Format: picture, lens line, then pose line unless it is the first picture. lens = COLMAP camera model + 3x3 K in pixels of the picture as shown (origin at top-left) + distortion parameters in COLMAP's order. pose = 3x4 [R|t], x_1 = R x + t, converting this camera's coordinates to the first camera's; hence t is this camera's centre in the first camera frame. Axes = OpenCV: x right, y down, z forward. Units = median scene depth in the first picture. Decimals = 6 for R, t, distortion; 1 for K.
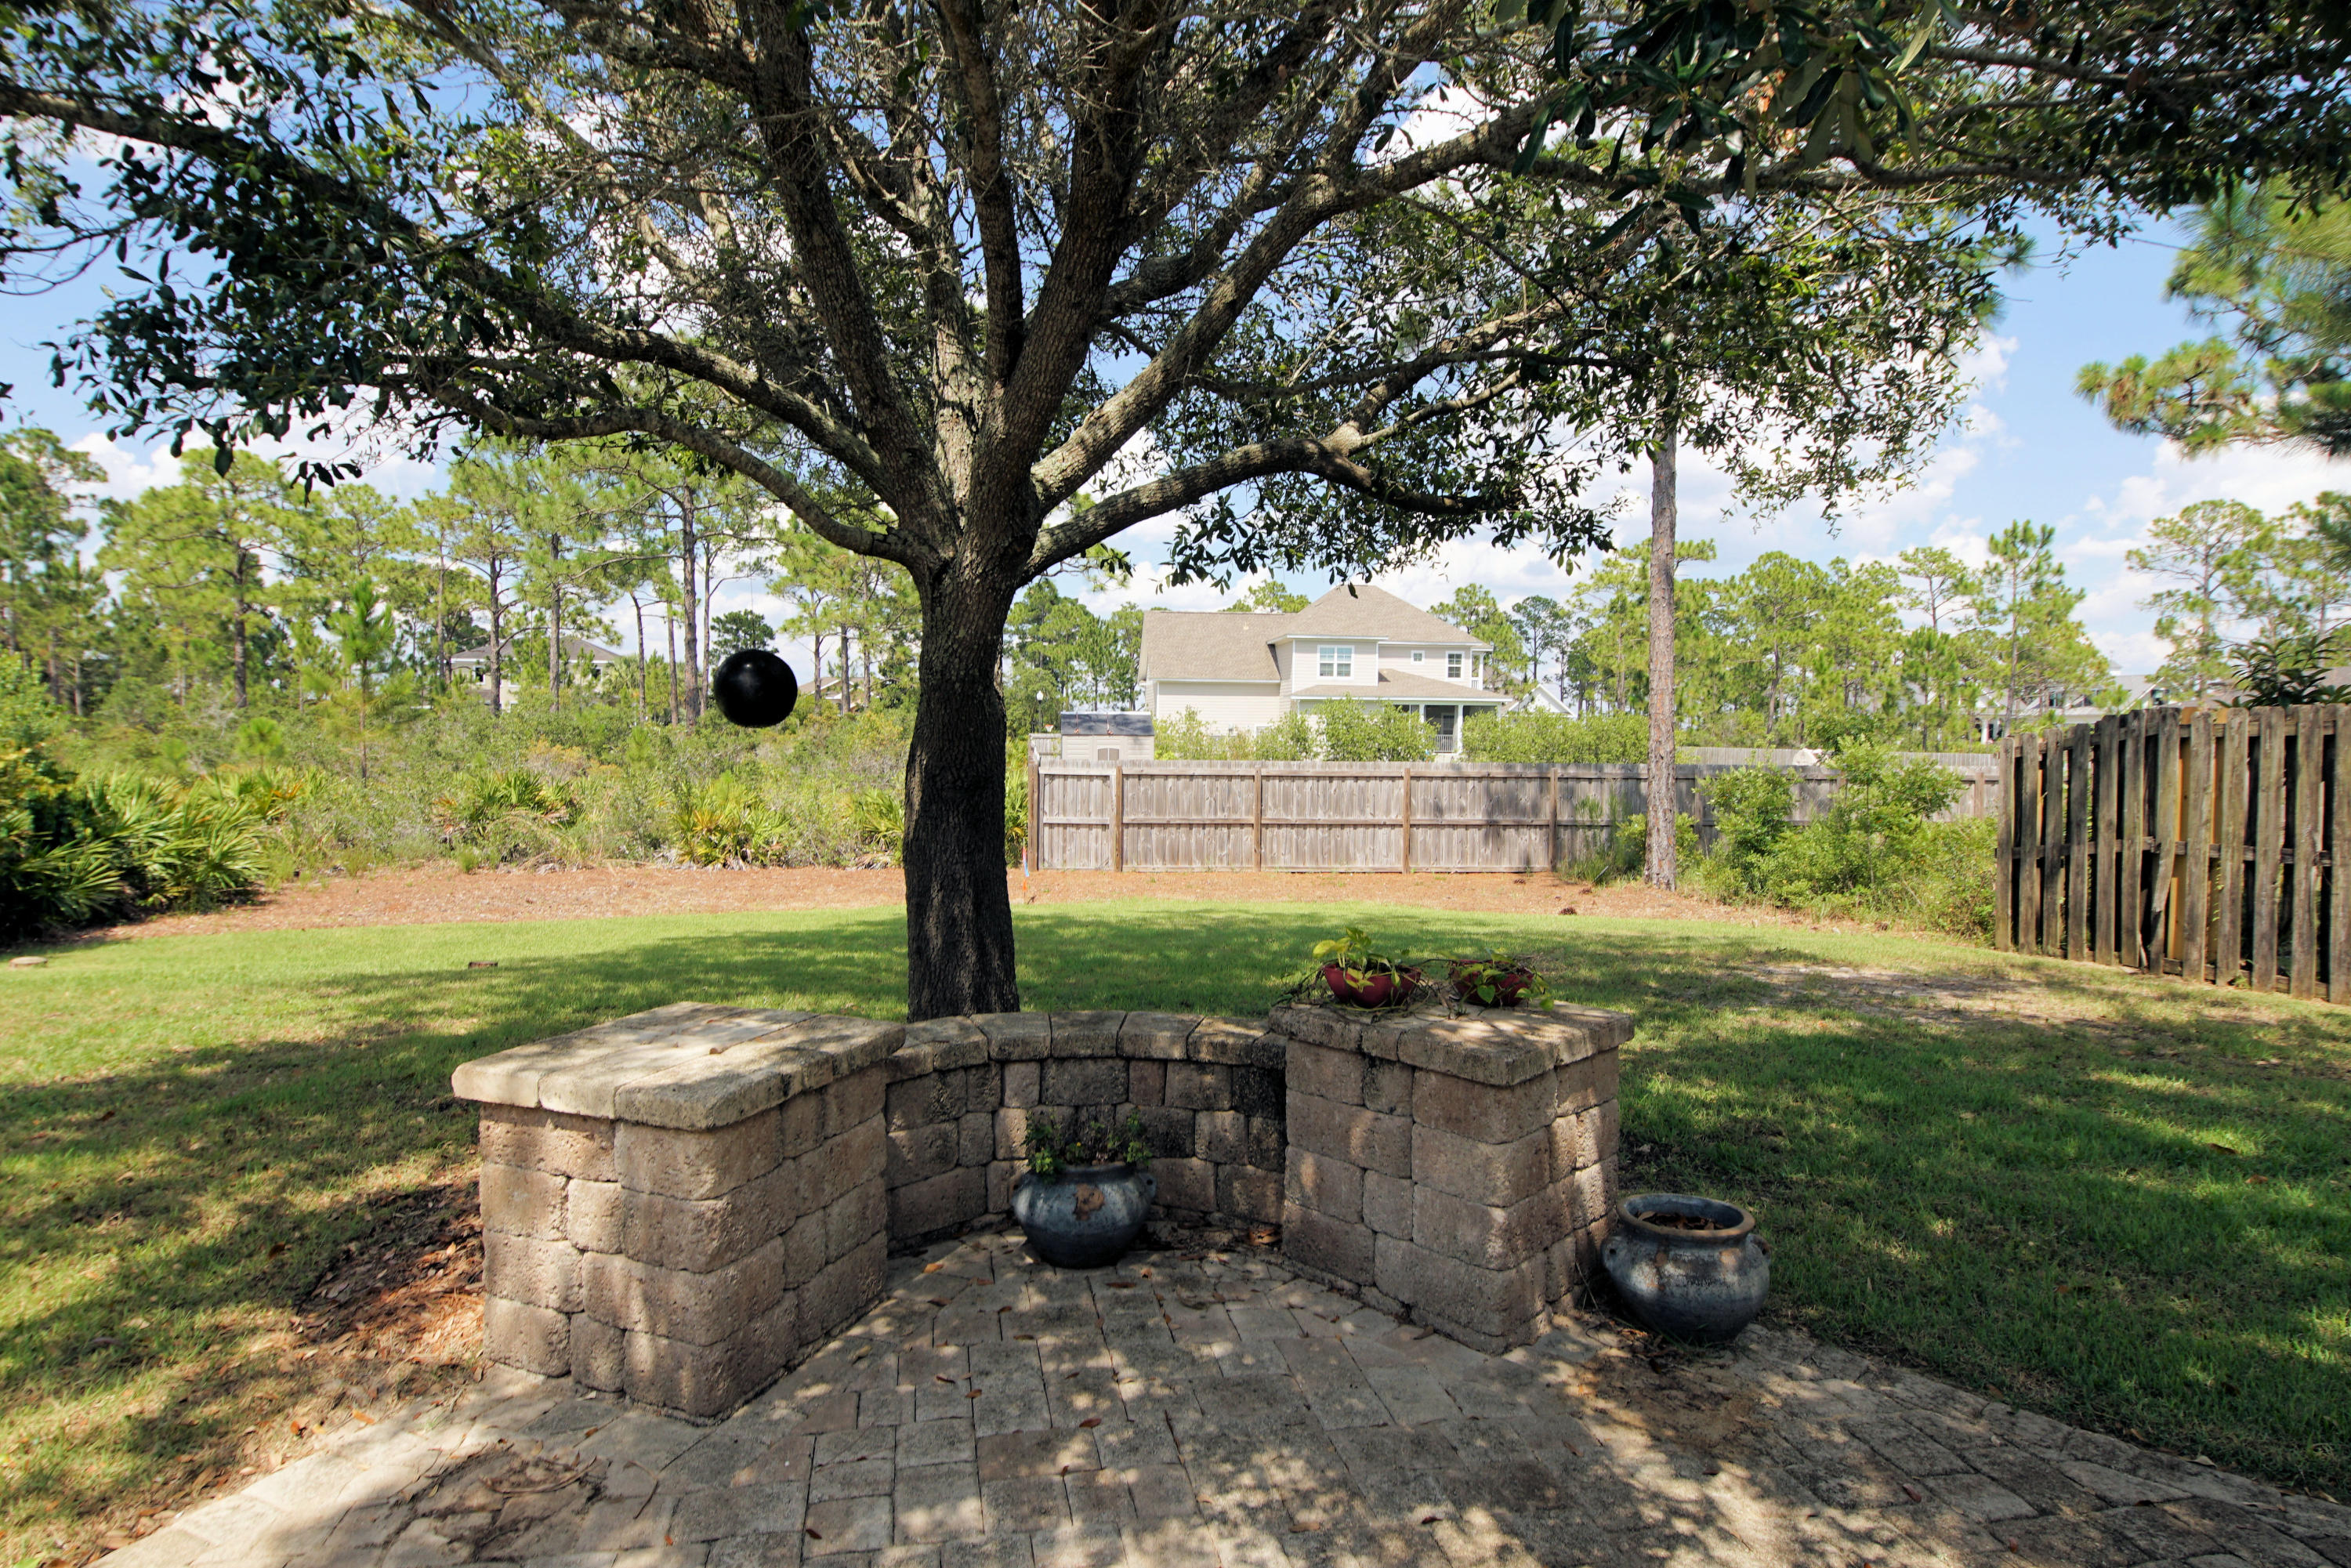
lens RADIAL K [[1264.6, 0, 1148.0], [0, 1264.6, 773.6], [0, 0, 1]] dist [0.042980, -0.040476]
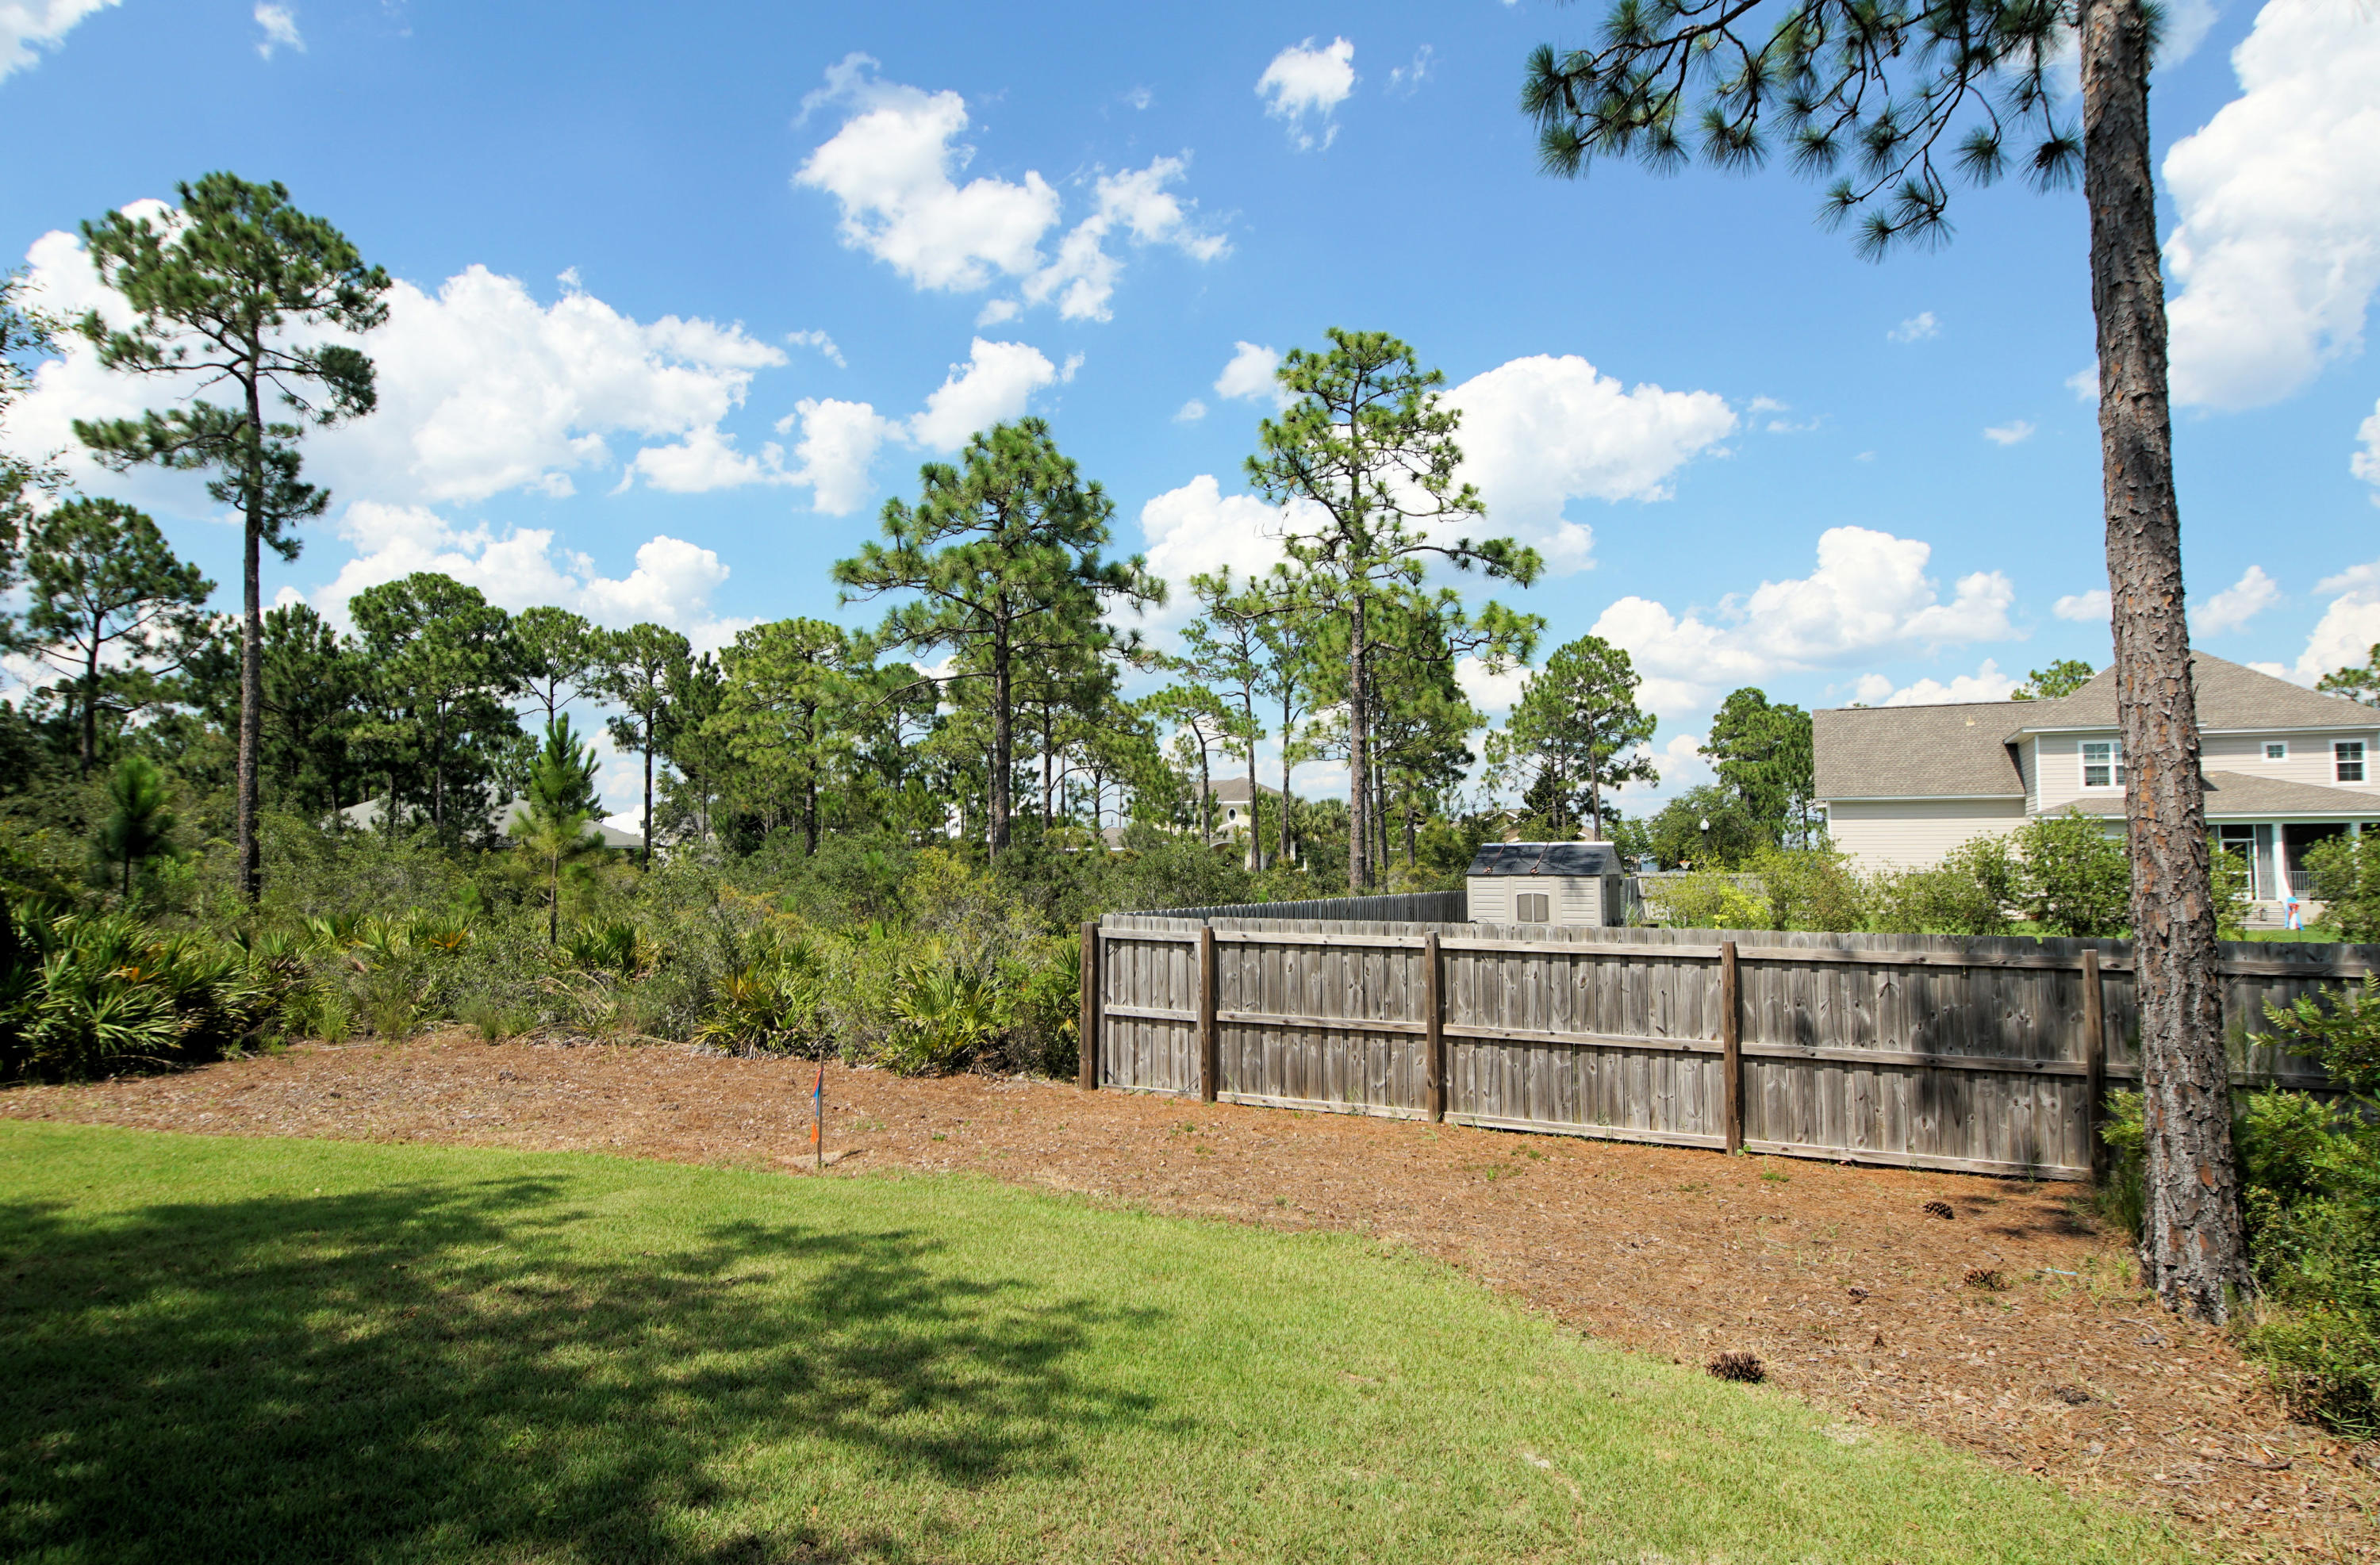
lens RADIAL K [[1314.8, 0, 1151.0], [0, 1314.8, 774.8], [0, 0, 1]] dist [0.046251, -0.050627]
pose [[0.845611, -0.043292, -0.532041, 0.299411], [-0.012547, 0.994818, -0.100890, -0.015238], [0.533652, 0.091989, 0.840686, 0.432606]]
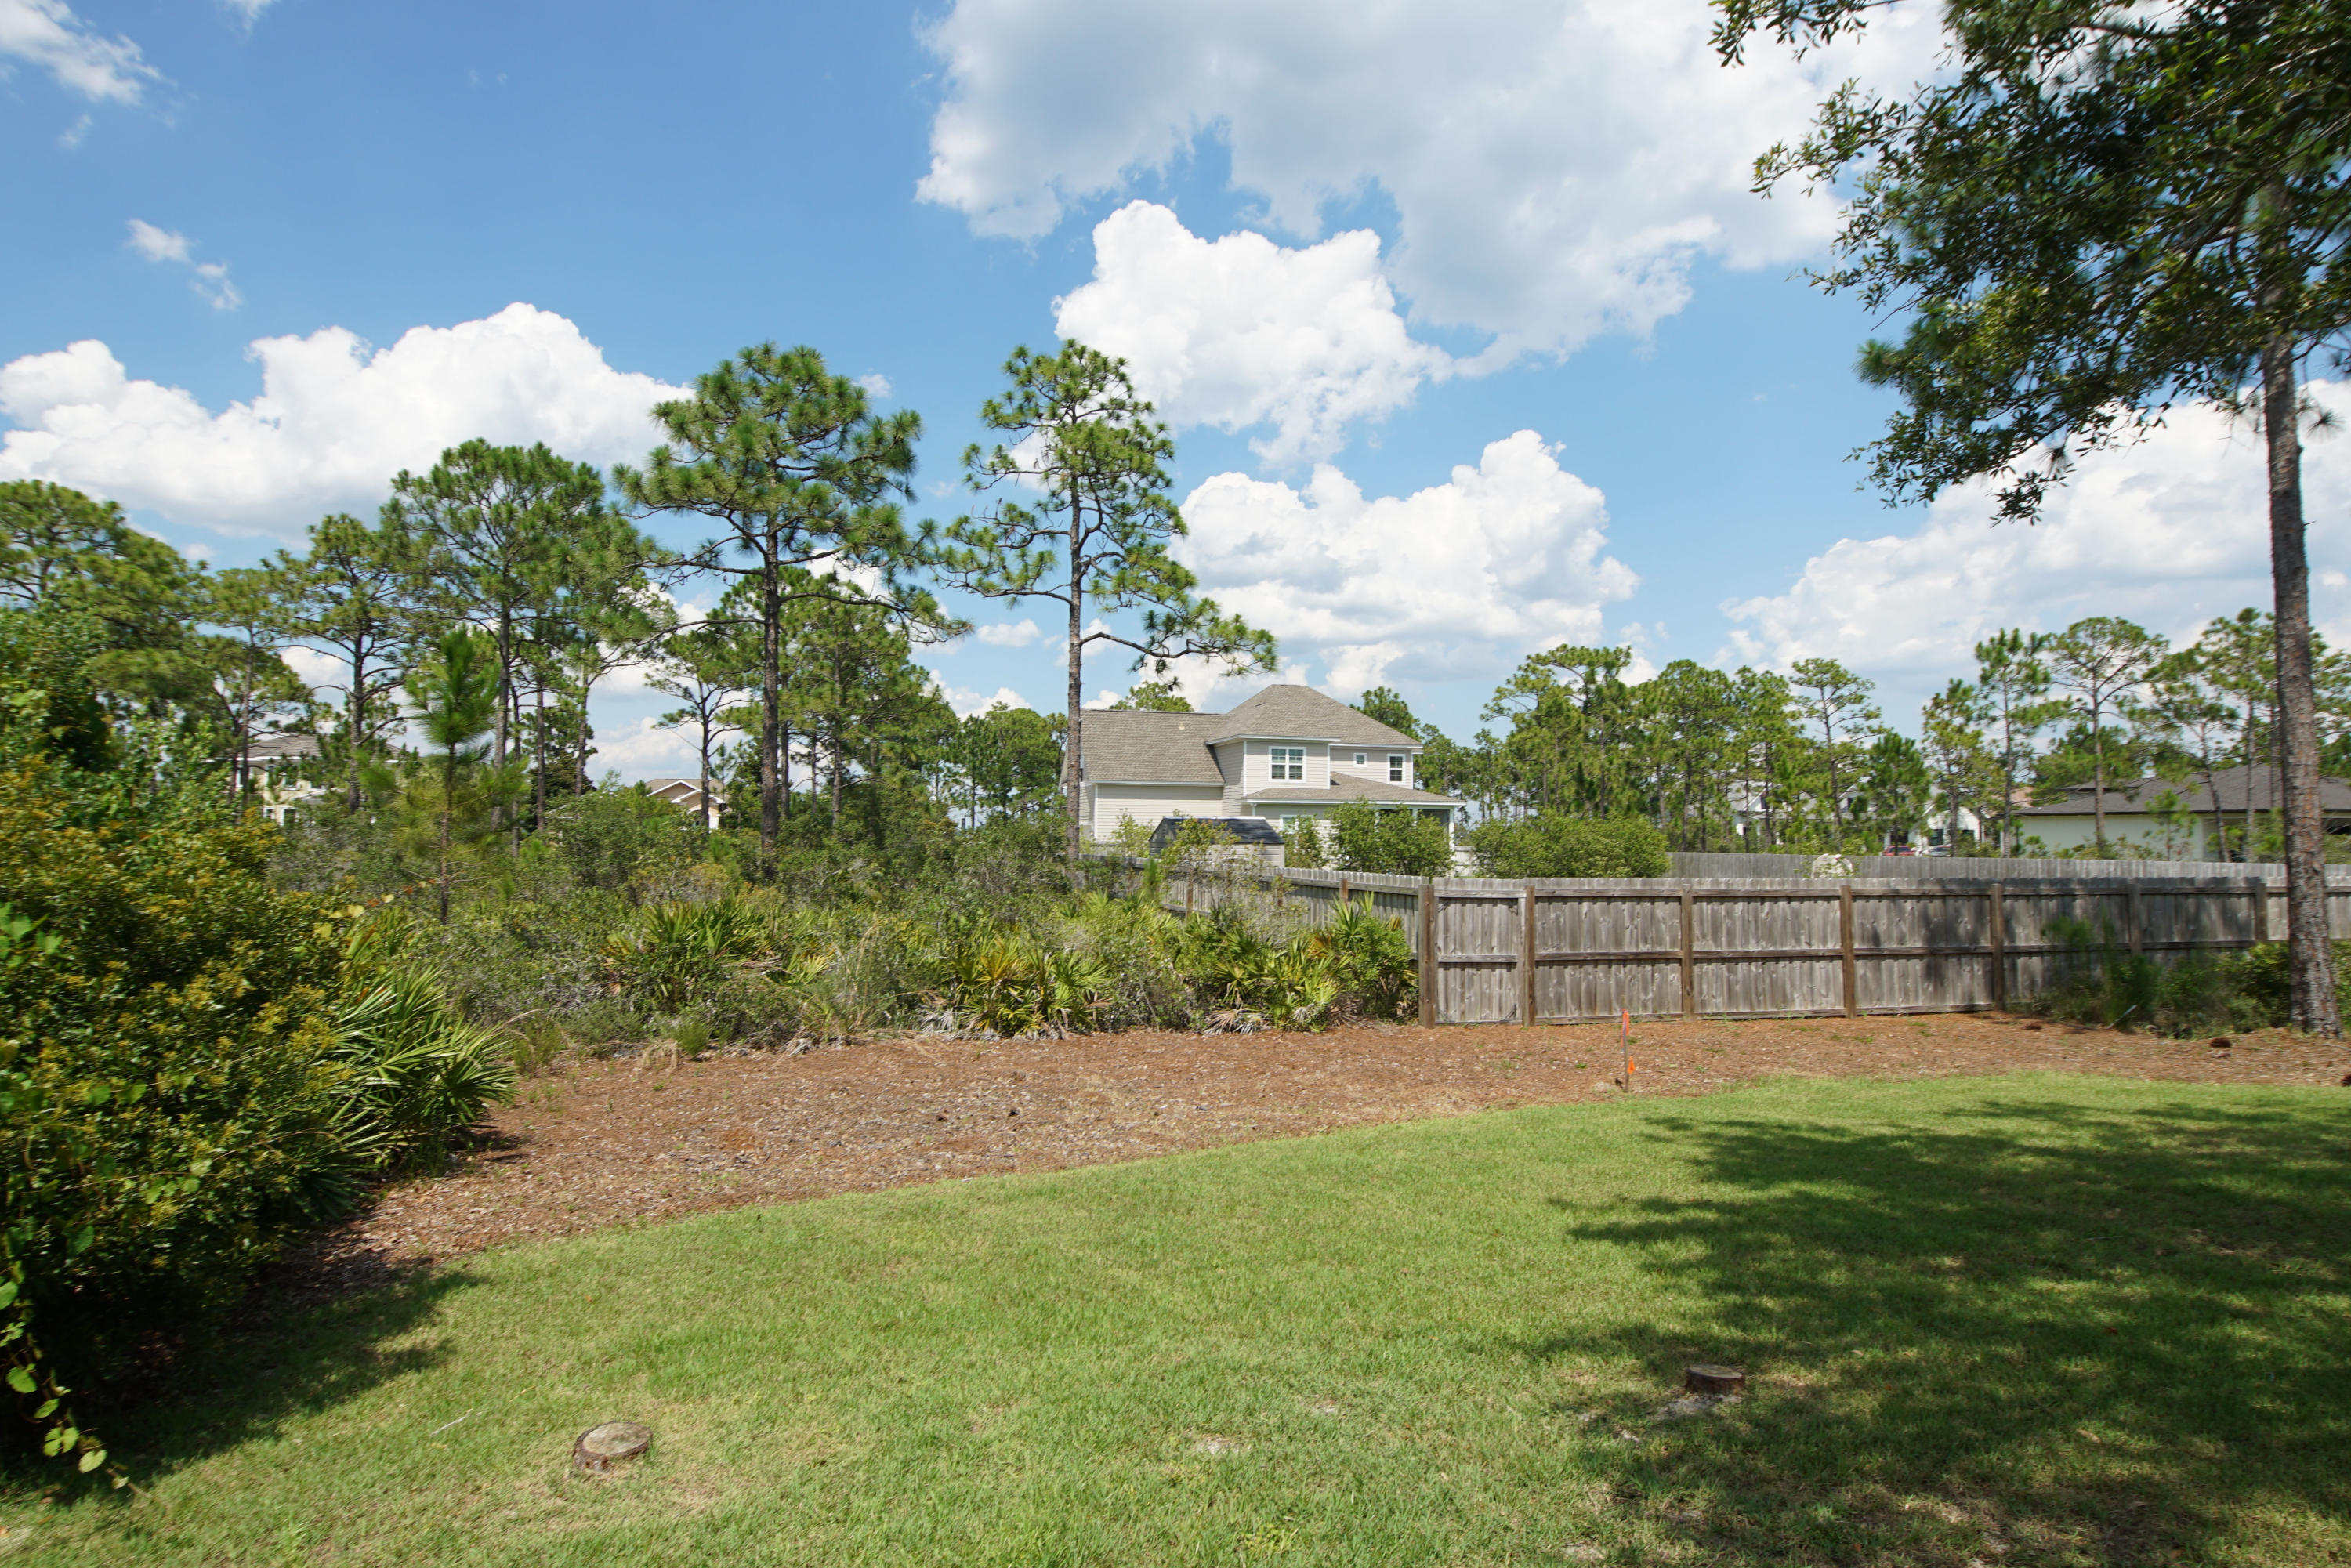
lens RADIAL K [[1264.6, 0, 1148.0], [0, 1264.6, 773.6], [0, 0, 1]] dist [0.042980, -0.040476]
pose [[0.985623, 0.003523, 0.168922, -0.381221], [0.010469, 0.996588, -0.081870, -0.013398], [-0.168634, 0.082462, 0.982223, 0.271812]]
